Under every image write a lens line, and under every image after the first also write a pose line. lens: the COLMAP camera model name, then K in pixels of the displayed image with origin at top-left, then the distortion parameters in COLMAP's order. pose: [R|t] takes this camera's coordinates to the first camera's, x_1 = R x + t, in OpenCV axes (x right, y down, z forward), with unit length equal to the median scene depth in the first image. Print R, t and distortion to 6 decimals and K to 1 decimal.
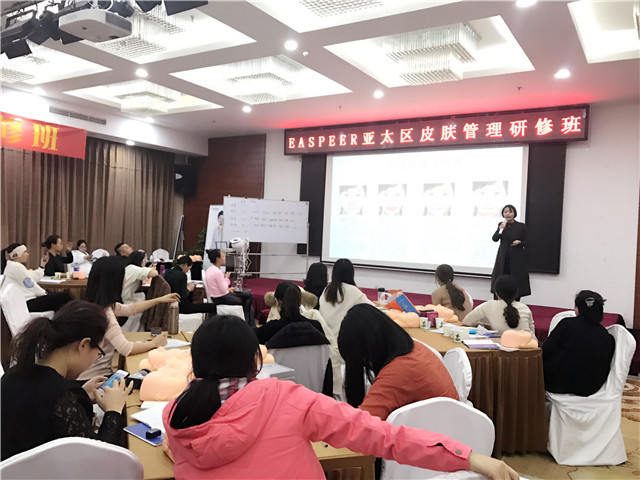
lens RADIAL K [[529.9, 0, 319.4], [0, 529.9, 238.3], [0, 0, 1]] dist [0.001839, -0.014650]
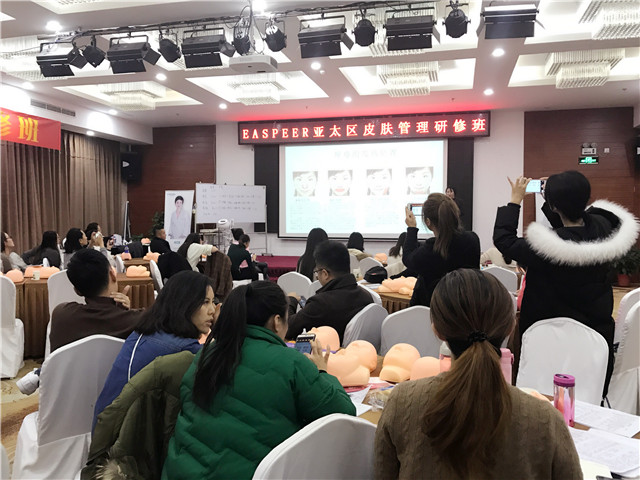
lens RADIAL K [[529.9, 0, 321.7], [0, 529.9, 242.9], [0, 0, 1]] dist [0.001839, -0.014650]
pose [[0.953719, -0.054723, 0.295677, -0.268761], [0.040726, 0.997748, 0.053296, -0.002032], [-0.297928, -0.038788, 0.953800, -0.151596]]
